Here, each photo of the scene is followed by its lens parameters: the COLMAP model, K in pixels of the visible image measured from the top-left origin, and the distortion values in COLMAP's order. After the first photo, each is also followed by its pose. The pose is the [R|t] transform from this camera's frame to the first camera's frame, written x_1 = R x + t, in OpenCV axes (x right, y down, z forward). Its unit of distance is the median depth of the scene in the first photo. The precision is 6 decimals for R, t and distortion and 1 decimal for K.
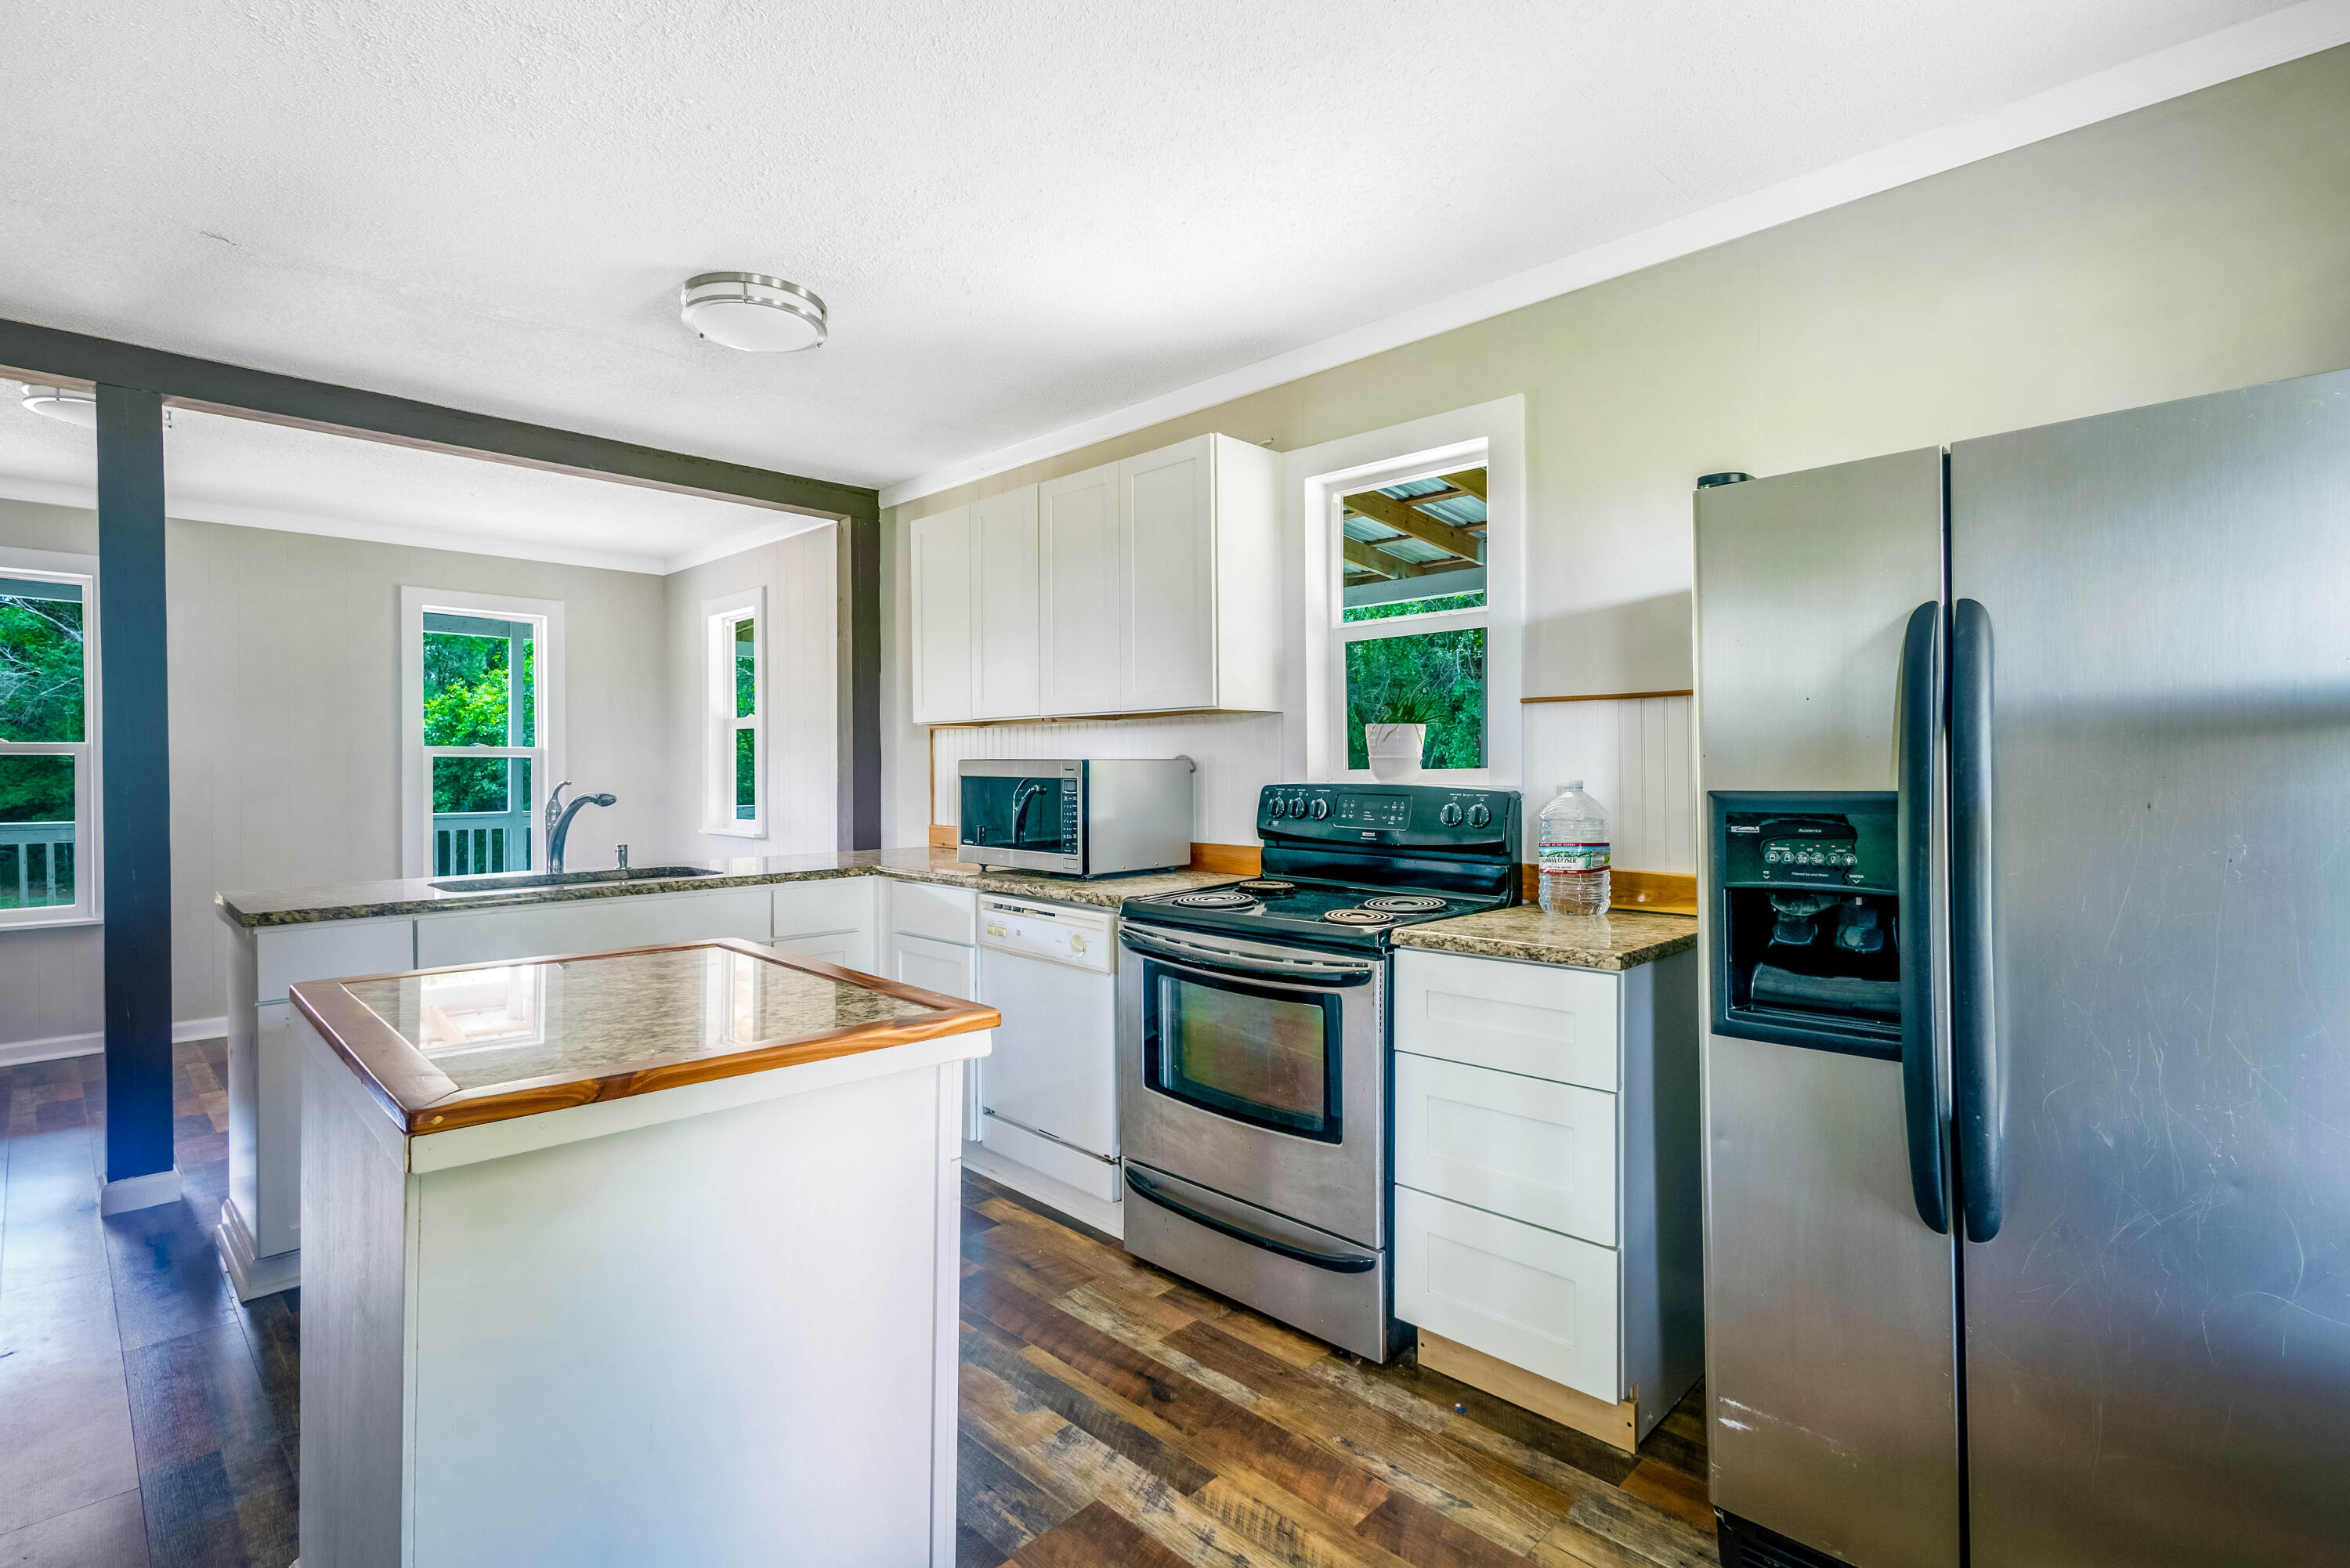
lens RADIAL K [[1133.9, 0, 1166.9], [0, 1133.9, 773.7], [0, 0, 1]] dist [0.007952, -0.002693]
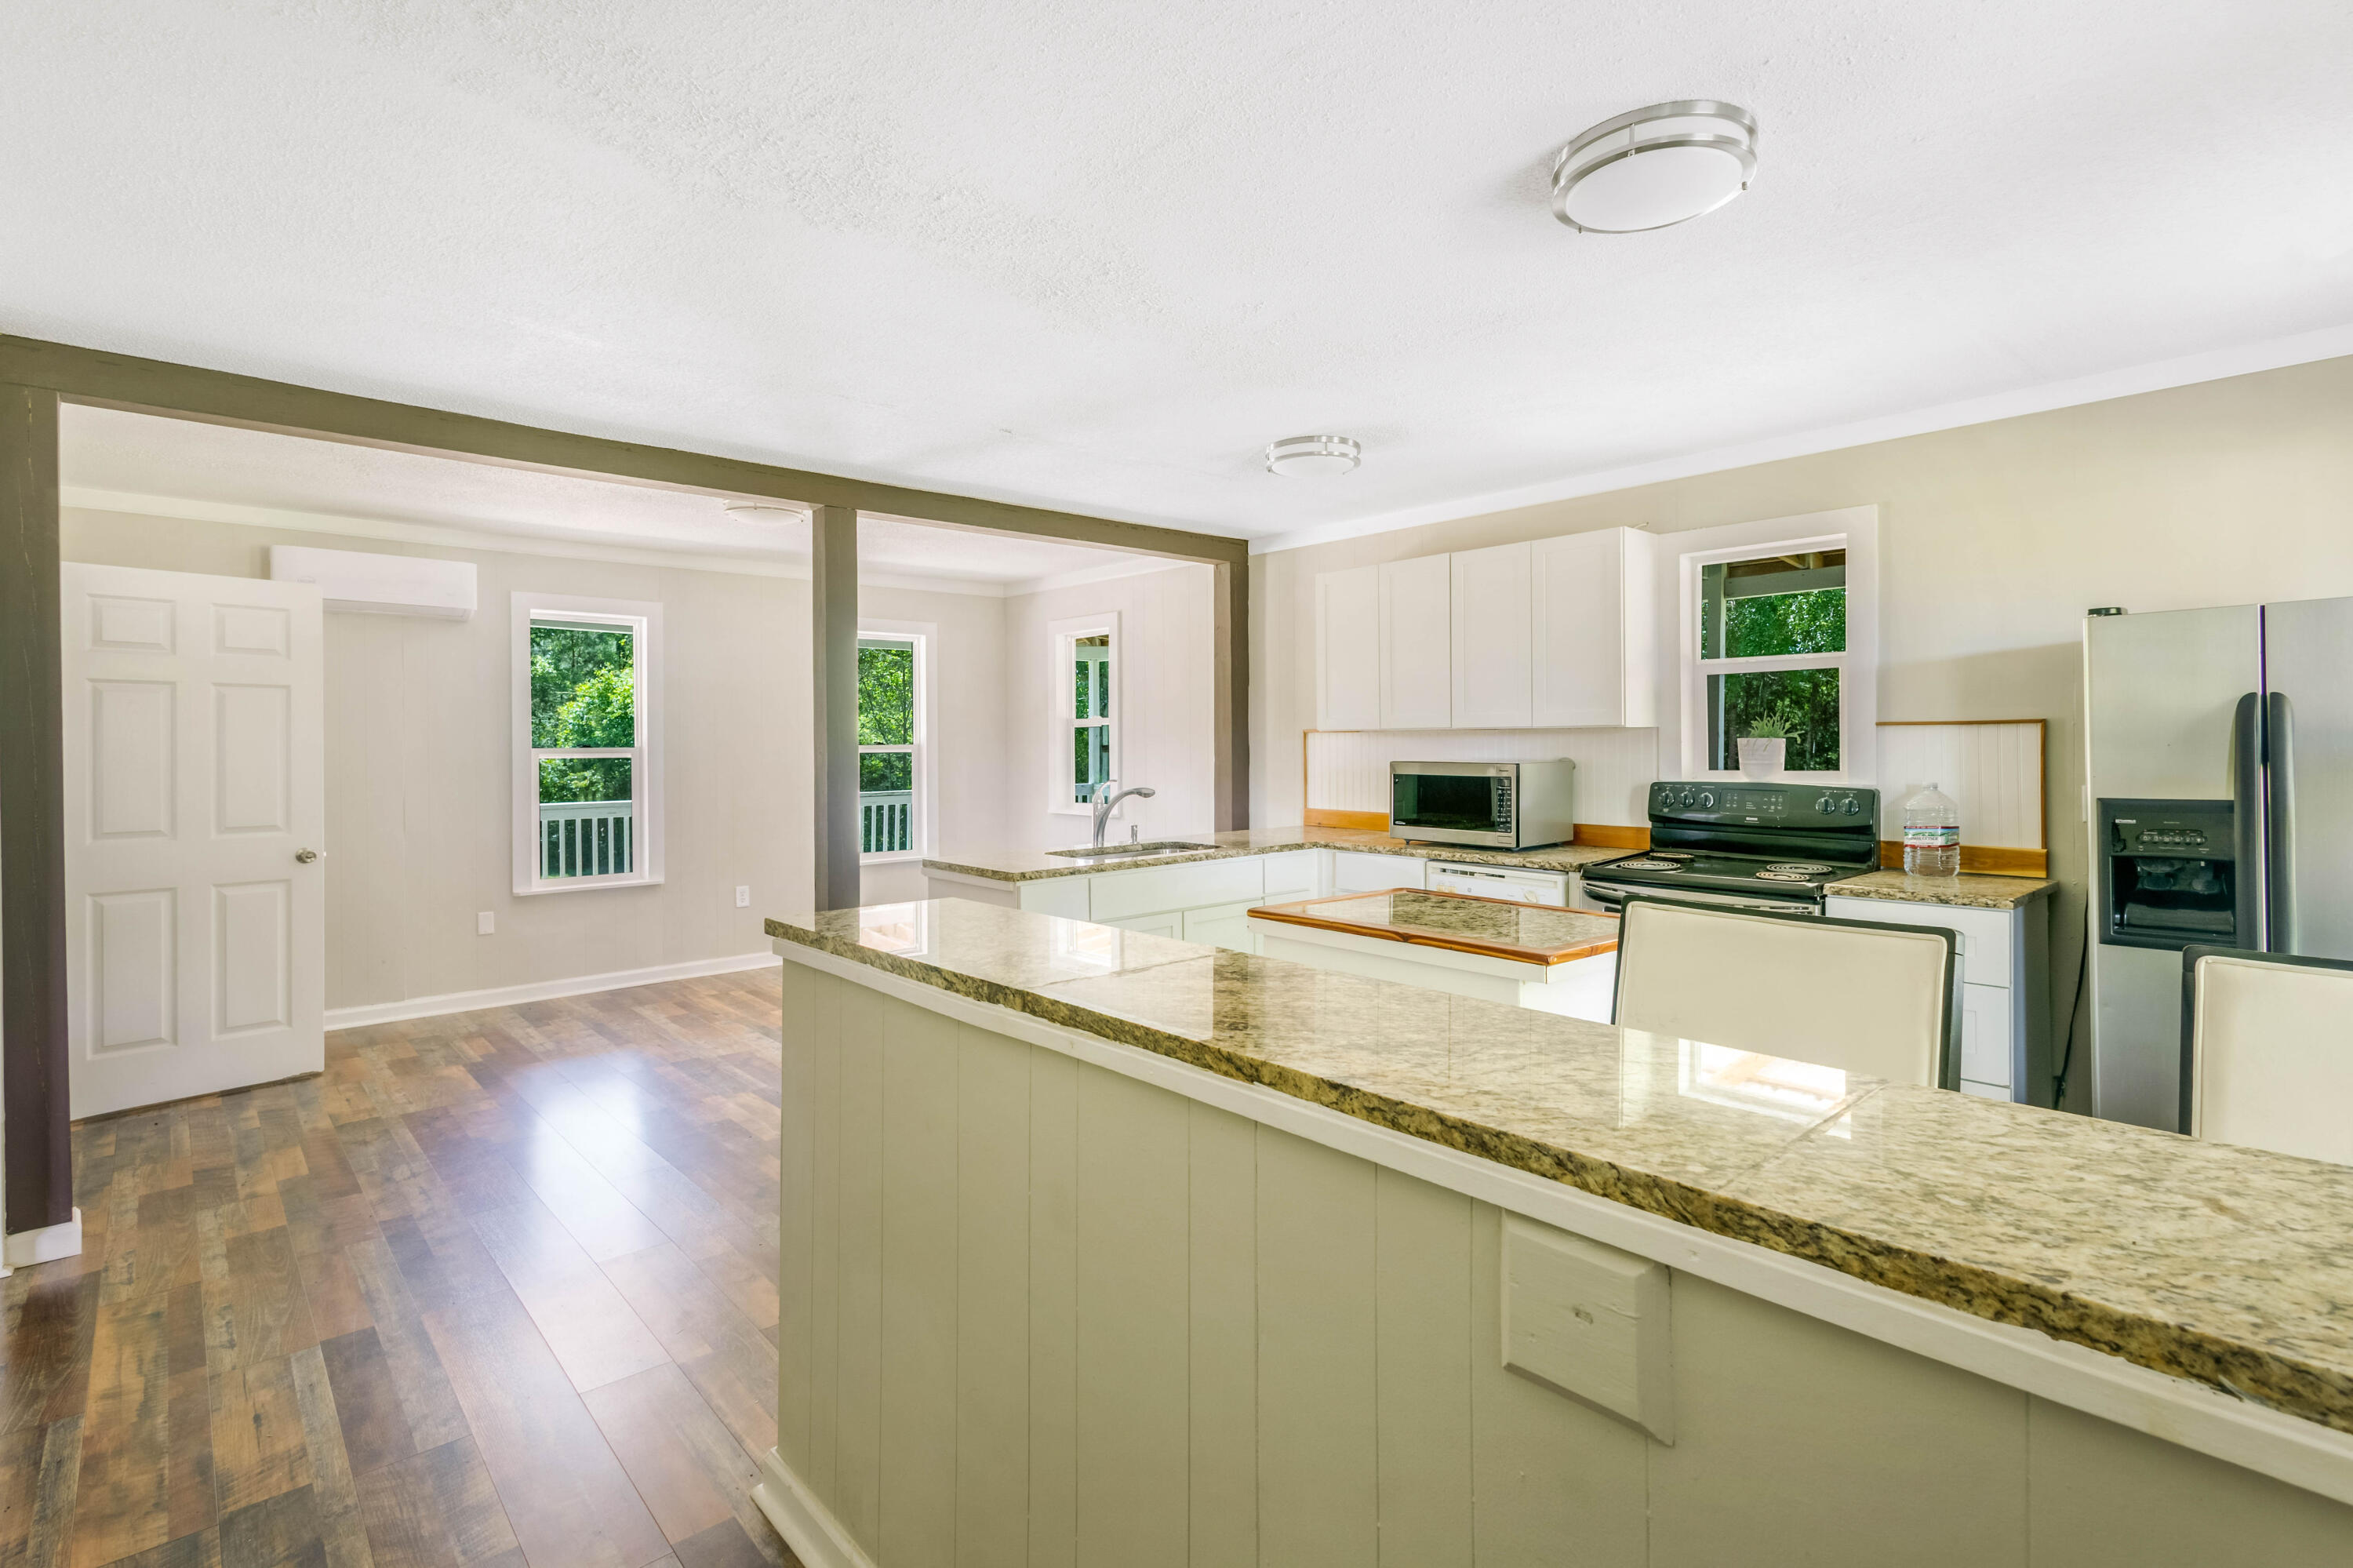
lens RADIAL K [[1135.5, 0, 1172.3], [0, 1135.5, 738.4], [0, 0, 1]] dist [0.007952, -0.002693]
pose [[0.997965, -0.004521, -0.063597, -0.407726], [0.003958, 0.999952, -0.008972, -0.032775], [0.063634, 0.008702, 0.997935, -0.400076]]
